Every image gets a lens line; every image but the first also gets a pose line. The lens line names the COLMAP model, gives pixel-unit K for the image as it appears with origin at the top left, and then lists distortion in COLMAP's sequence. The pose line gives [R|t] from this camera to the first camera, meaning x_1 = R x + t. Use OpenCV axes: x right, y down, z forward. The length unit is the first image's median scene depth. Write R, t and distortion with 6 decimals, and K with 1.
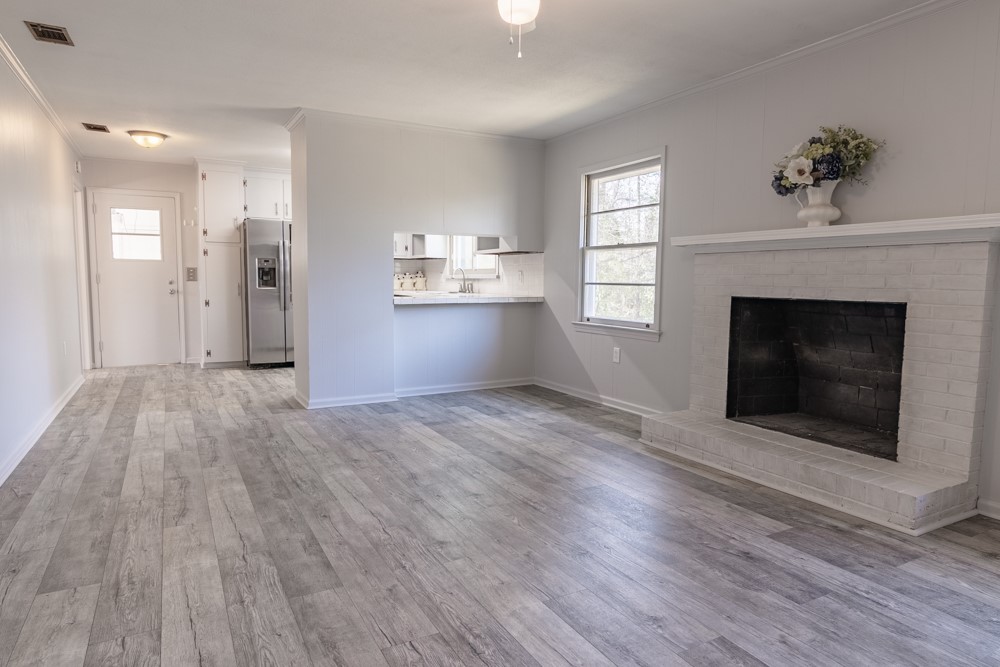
lens RADIAL K [[600.7, 0, 504.7], [0, 600.7, 329.7], [0, 0, 1]] dist [-0.000033, 0.001832]
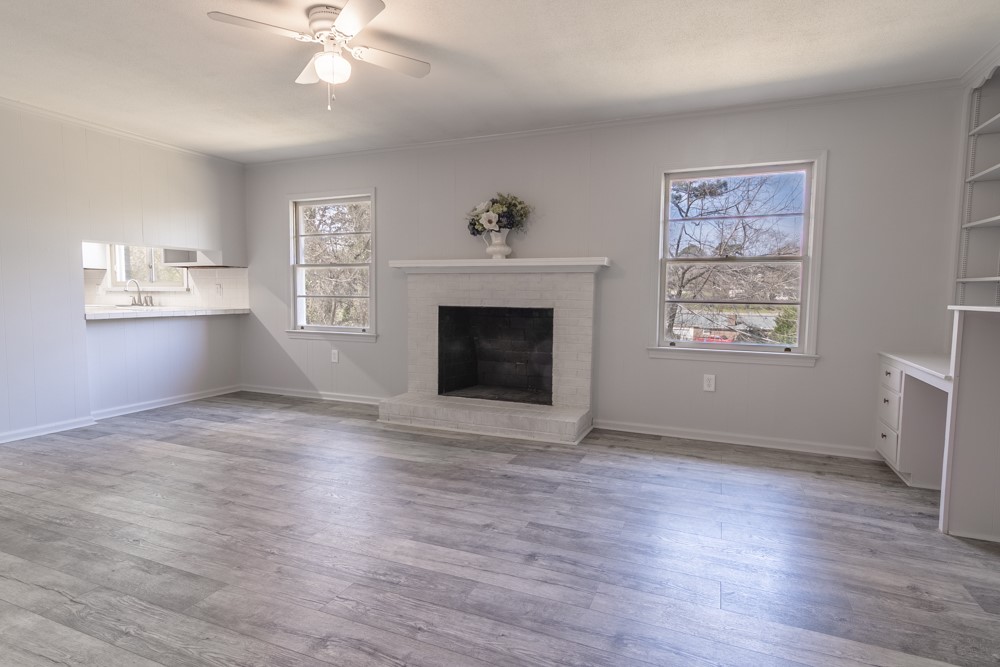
lens RADIAL K [[510.2, 0, 504.1], [0, 510.2, 333.4], [0, 0, 1]] dist [0.002438, 0.002148]
pose [[0.784099, -0.047518, 0.618814, -0.270994], [0.048746, 0.998700, 0.014922, -0.002638], [-0.618719, 0.018465, 0.785395, -0.009261]]
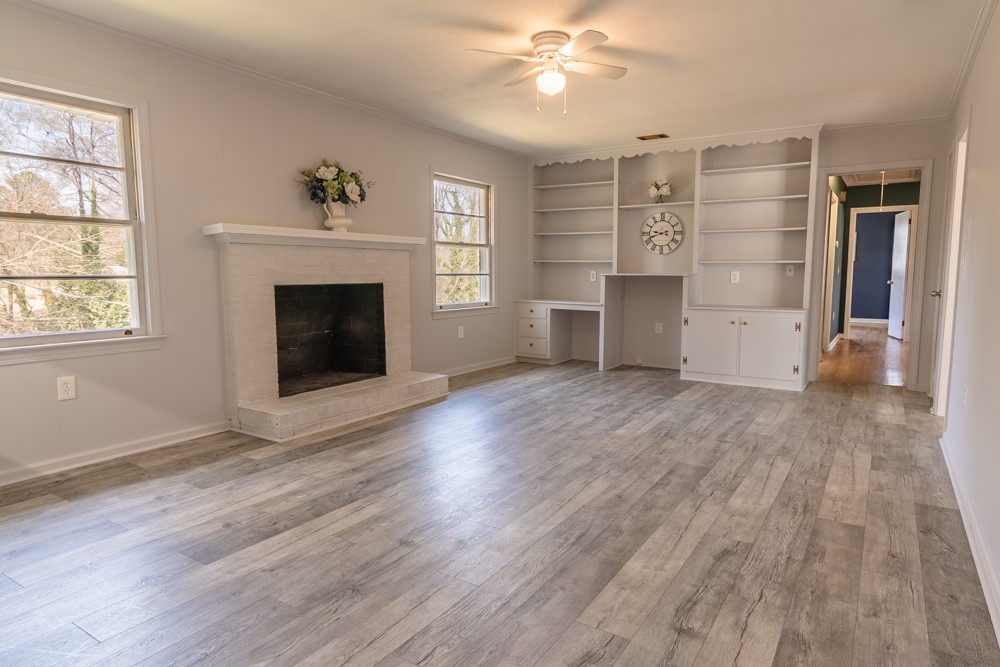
lens RADIAL K [[600.7, 0, 504.7], [0, 600.7, 329.7], [0, 0, 1]] dist [-0.000033, 0.001832]
pose [[-0.471440, -0.095849, 0.876674, -0.916398], [0.069131, 0.987001, 0.145088, -0.123831], [-0.879184, 0.129005, -0.458685, 1.347105]]
